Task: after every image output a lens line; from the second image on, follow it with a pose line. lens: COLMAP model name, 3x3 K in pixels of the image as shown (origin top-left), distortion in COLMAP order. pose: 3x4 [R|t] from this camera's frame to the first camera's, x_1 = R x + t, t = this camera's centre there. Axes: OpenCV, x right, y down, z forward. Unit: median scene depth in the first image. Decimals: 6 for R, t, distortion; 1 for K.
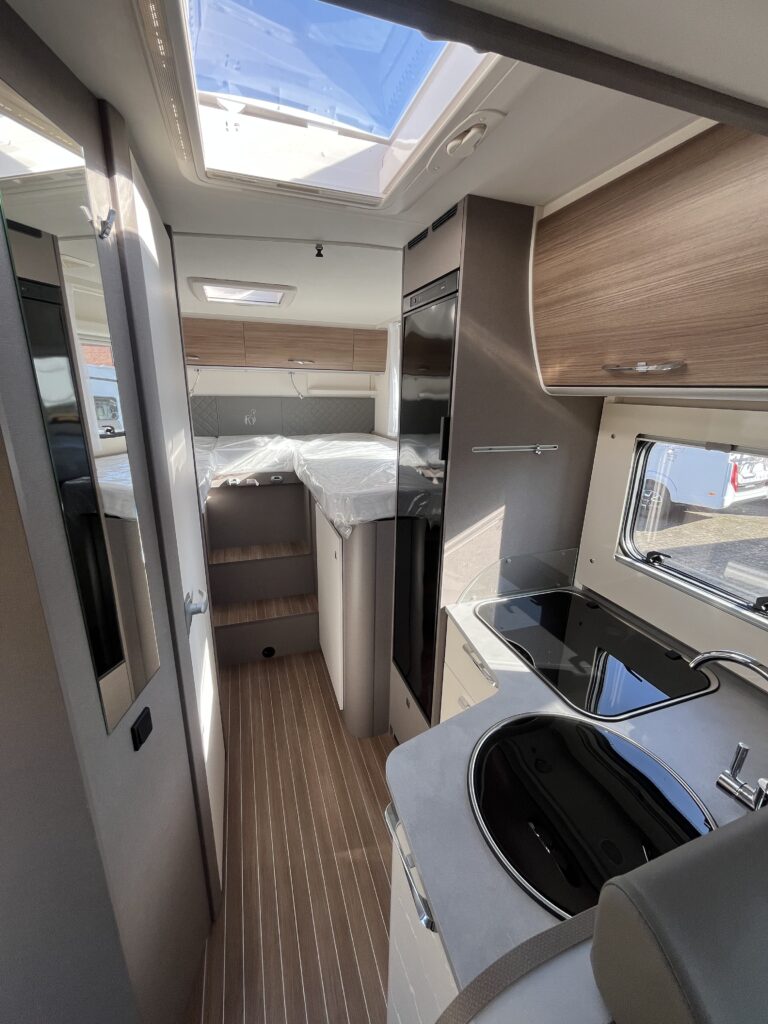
lens RADIAL K [[413.1, 0, 383.0], [0, 413.1, 508.5], [0, 0, 1]] dist [-0.007202, 0.000137]
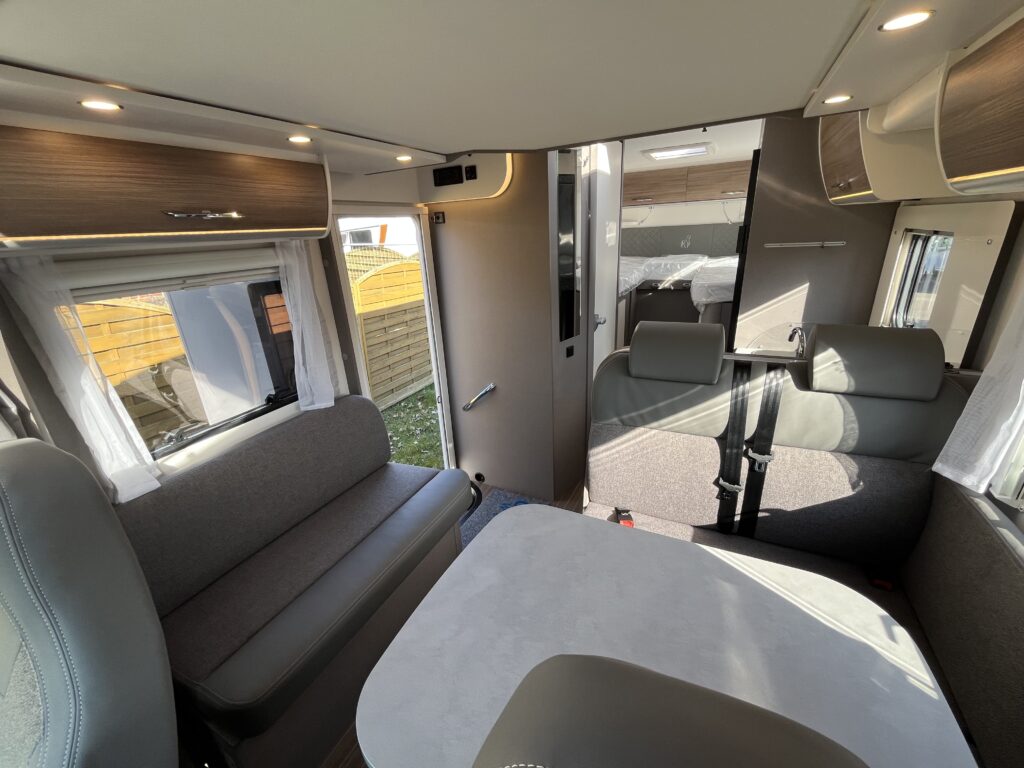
lens RADIAL K [[413.1, 0, 507.7], [0, 413.1, 384.5], [0, 0, 1]] dist [-0.007202, 0.000137]
pose [[0.697072, 0.193289, -0.690457, 0.568310], [-0.131474, 0.981108, 0.141921, 0.228056], [0.704844, -0.008152, 0.709315, -0.662160]]
